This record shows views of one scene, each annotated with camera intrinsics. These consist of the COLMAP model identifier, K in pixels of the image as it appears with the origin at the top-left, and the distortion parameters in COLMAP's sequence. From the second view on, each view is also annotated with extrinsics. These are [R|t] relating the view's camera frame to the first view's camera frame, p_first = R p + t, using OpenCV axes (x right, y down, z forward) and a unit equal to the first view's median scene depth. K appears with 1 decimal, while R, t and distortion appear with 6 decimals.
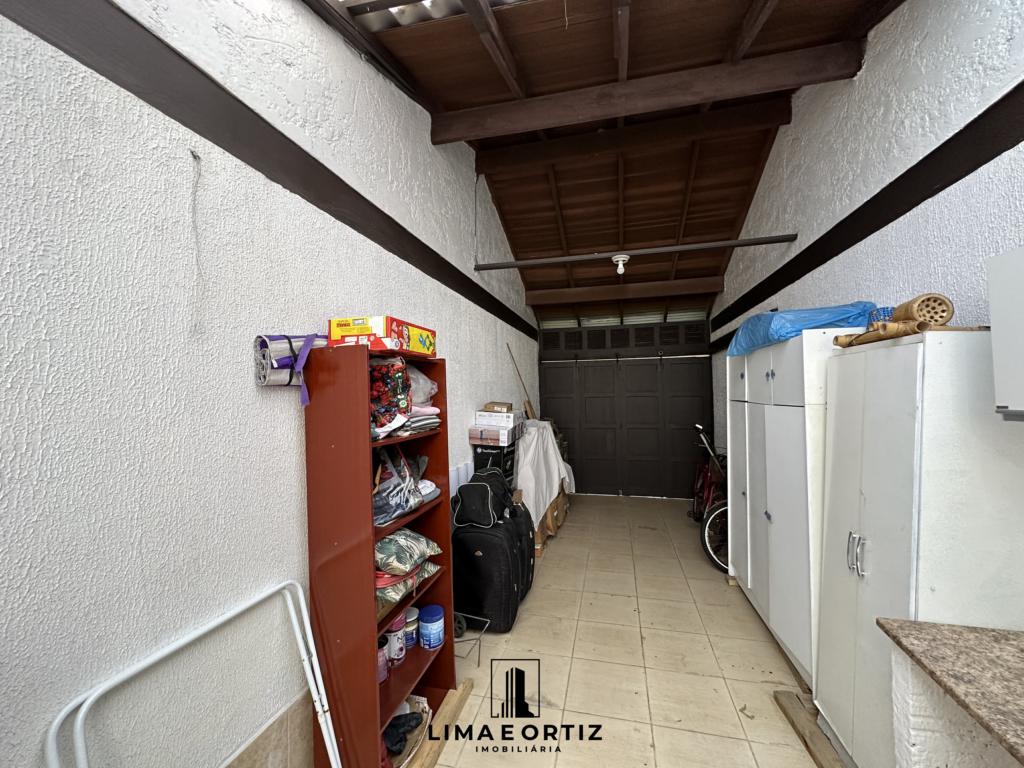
lens RADIAL K [[407.2, 0, 512.8], [0, 407.2, 382.3], [0, 0, 1]] dist [-0.002762, 0.000636]
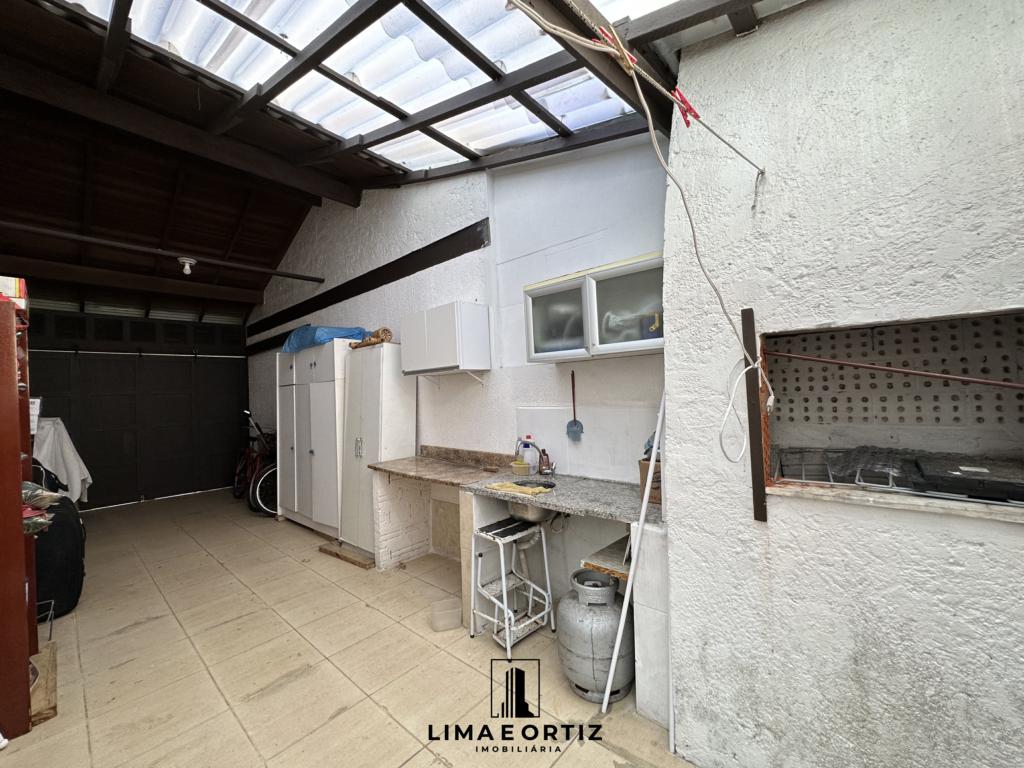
lens RADIAL K [[407.2, 0, 512.8], [0, 407.2, 382.3], [0, 0, 1]] dist [-0.002762, 0.000636]
pose [[0.458729, 0.020871, 0.888331, -0.331414], [0.009530, 0.999551, -0.028405, 0.079838], [-0.888525, 0.021497, 0.458324, -0.336179]]
